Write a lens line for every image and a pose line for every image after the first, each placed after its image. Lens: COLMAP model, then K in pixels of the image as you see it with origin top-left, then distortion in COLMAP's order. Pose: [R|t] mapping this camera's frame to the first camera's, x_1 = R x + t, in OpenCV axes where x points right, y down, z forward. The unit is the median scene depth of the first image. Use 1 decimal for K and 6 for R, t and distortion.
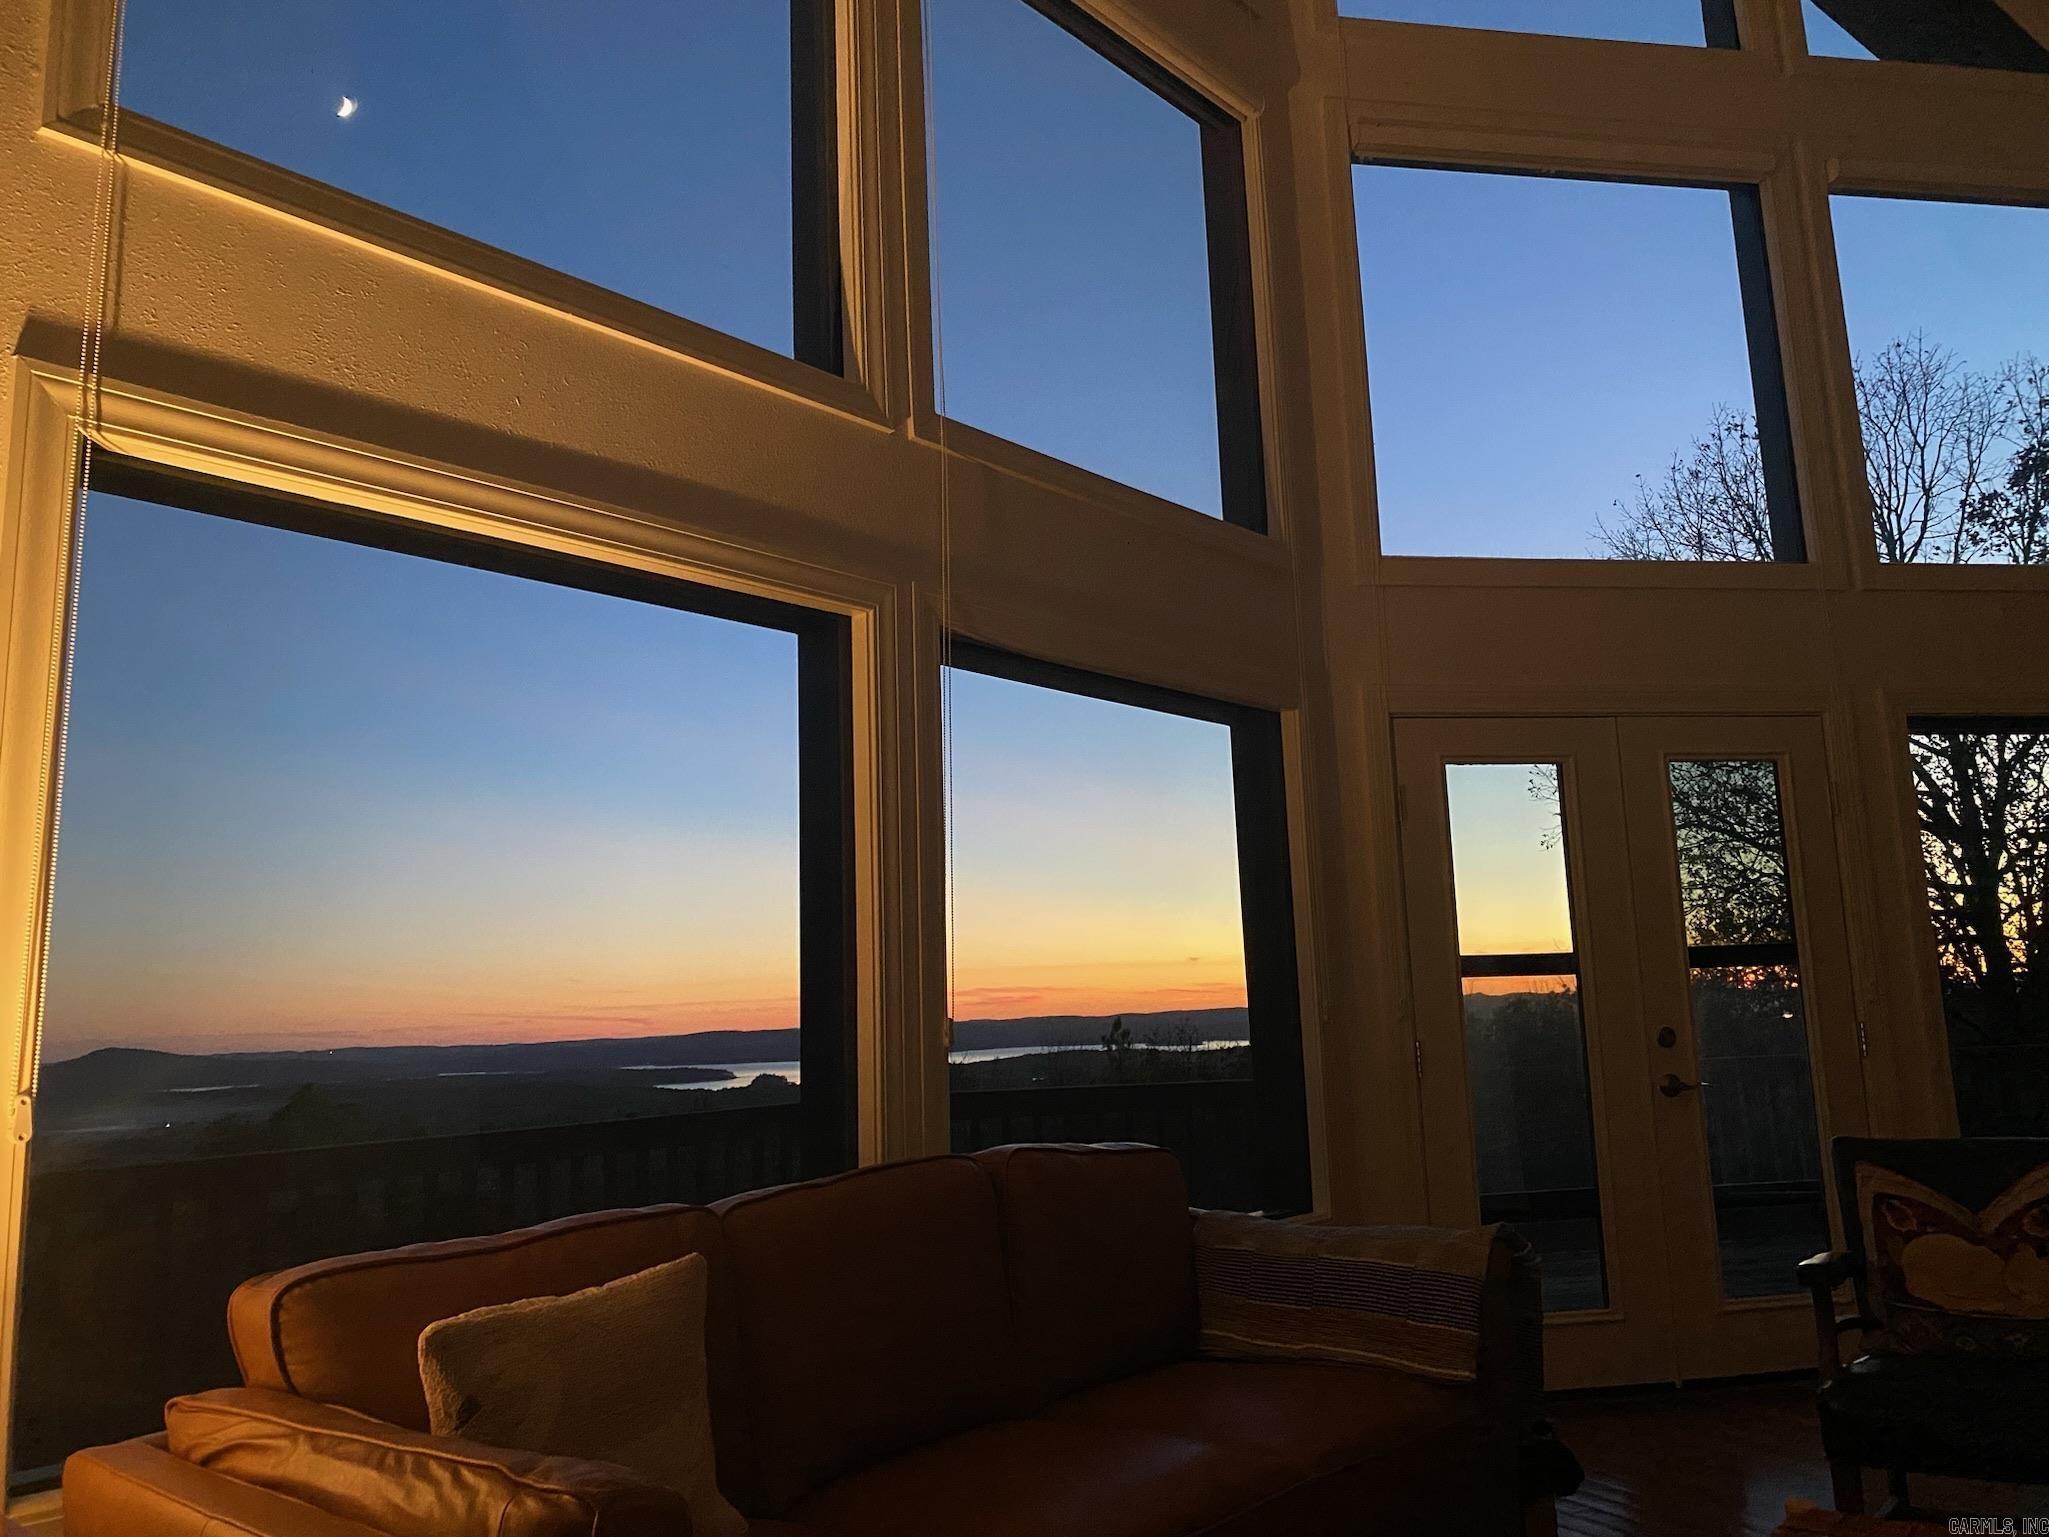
lens RADIAL K [[1525.0, 0, 1045.1], [0, 1525.0, 751.9], [0, 0, 1]] dist [0.015859, -0.005425]
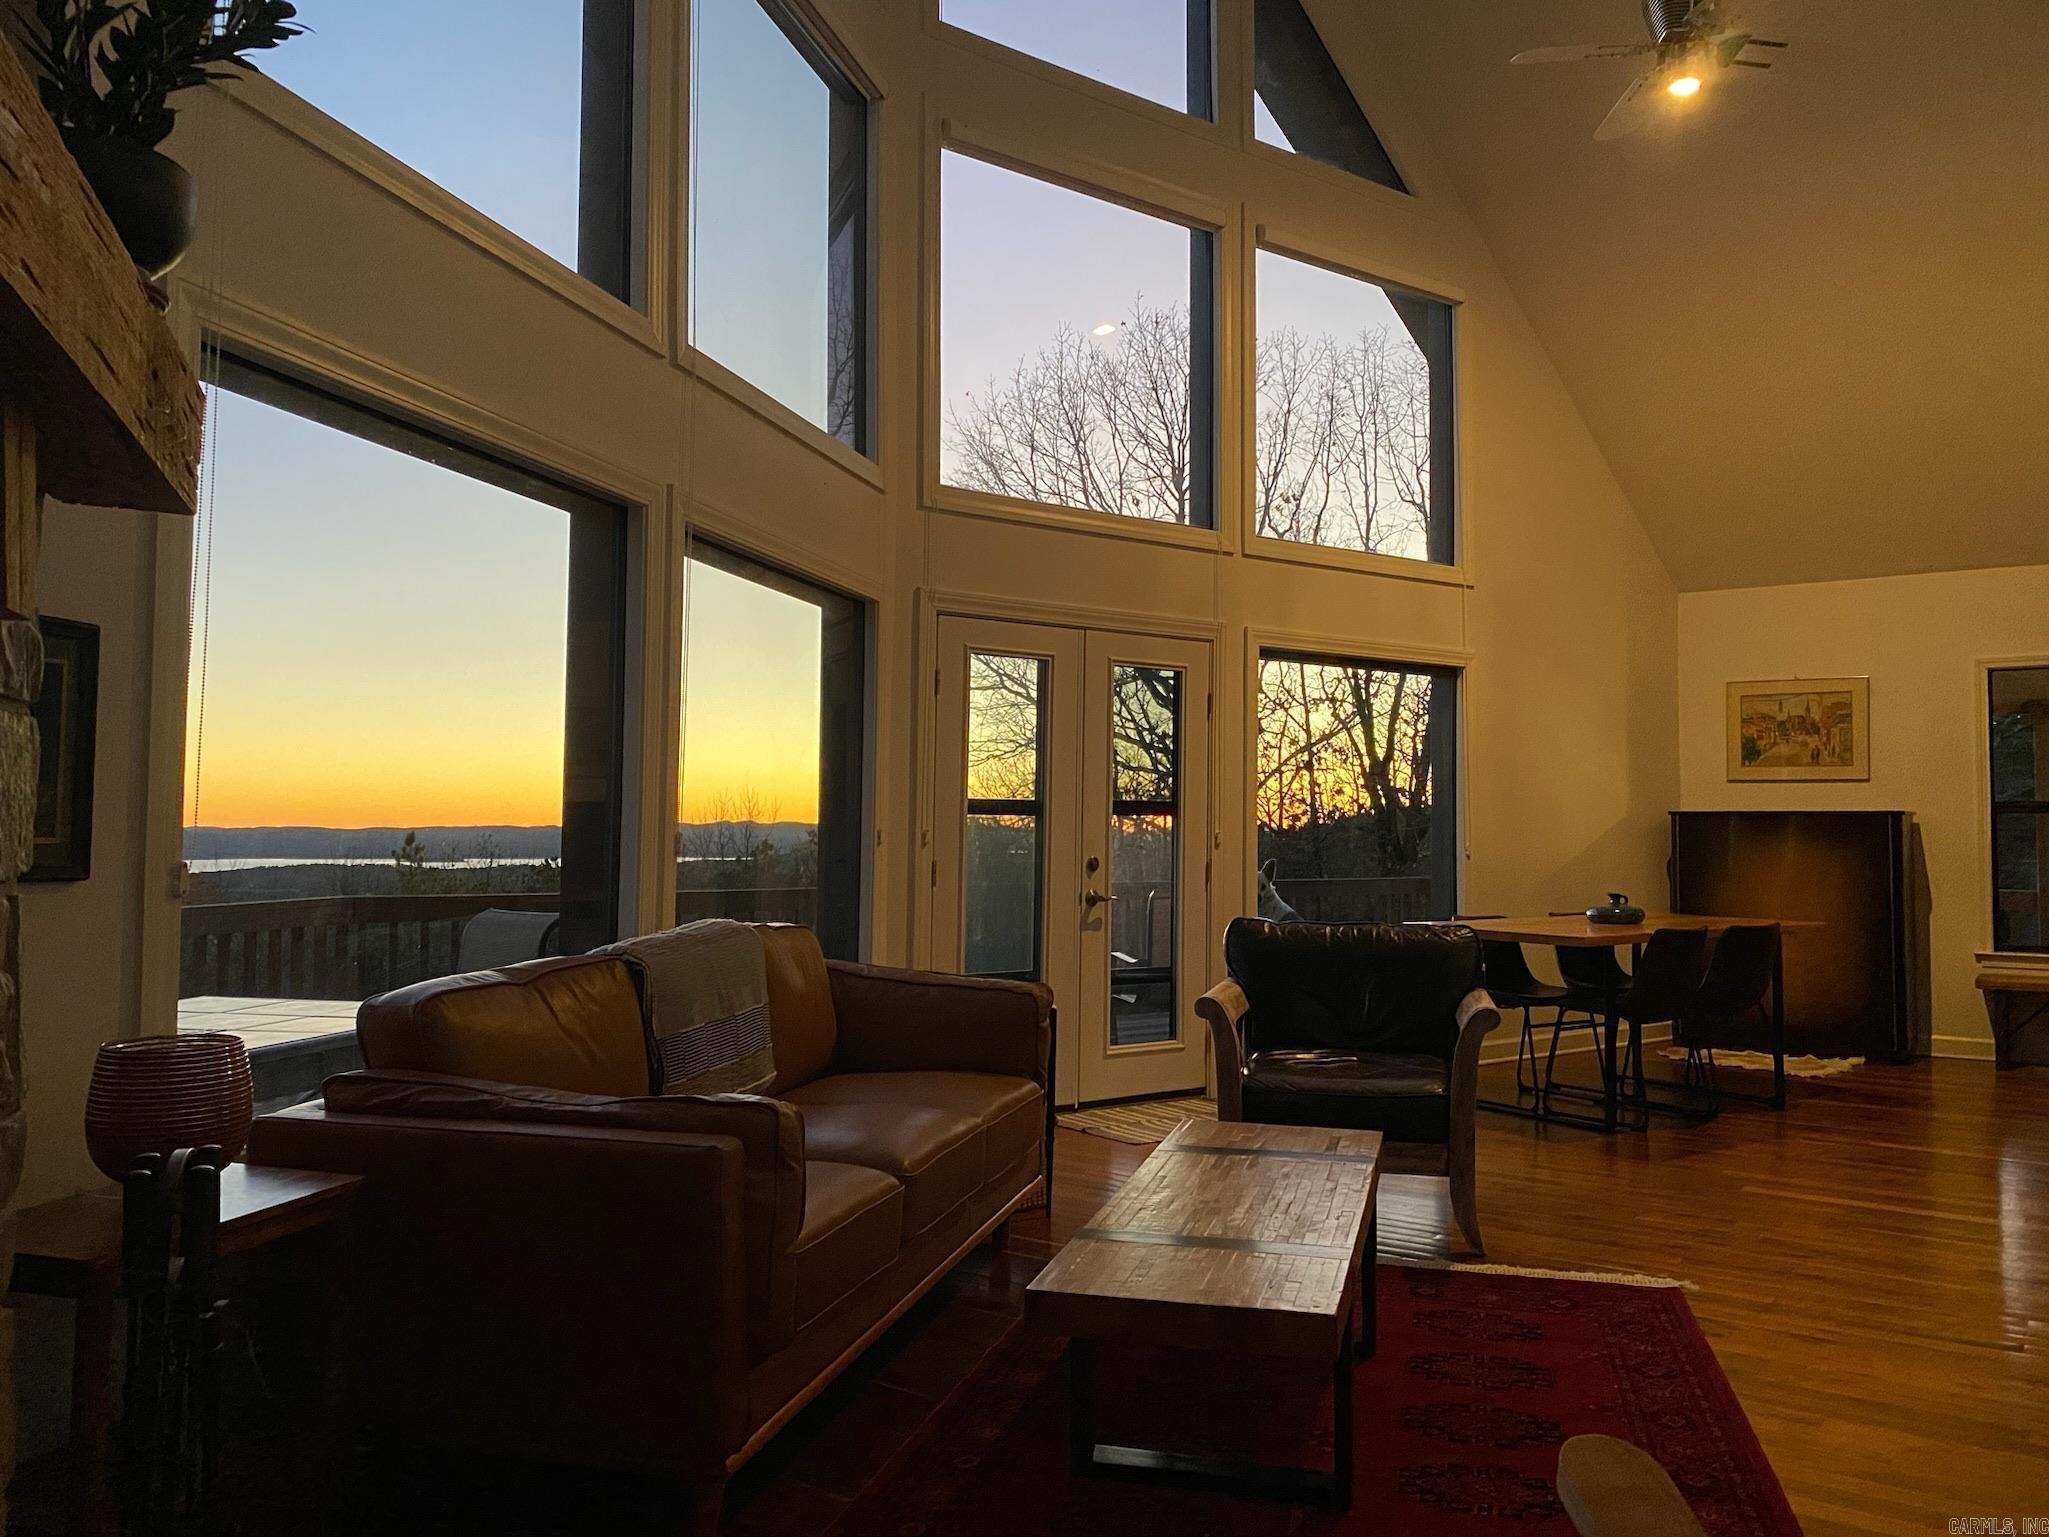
lens RADIAL K [[1514.2, 0, 1024.5], [0, 1514.2, 768.5], [0, 0, 1]] dist [0.003942, -0.002998]
pose [[0.897869, 0.059134, 0.436273, -0.273539], [-0.112333, 0.988910, 0.097146, -0.026591], [-0.425690, -0.136232, 0.894555, -0.198771]]
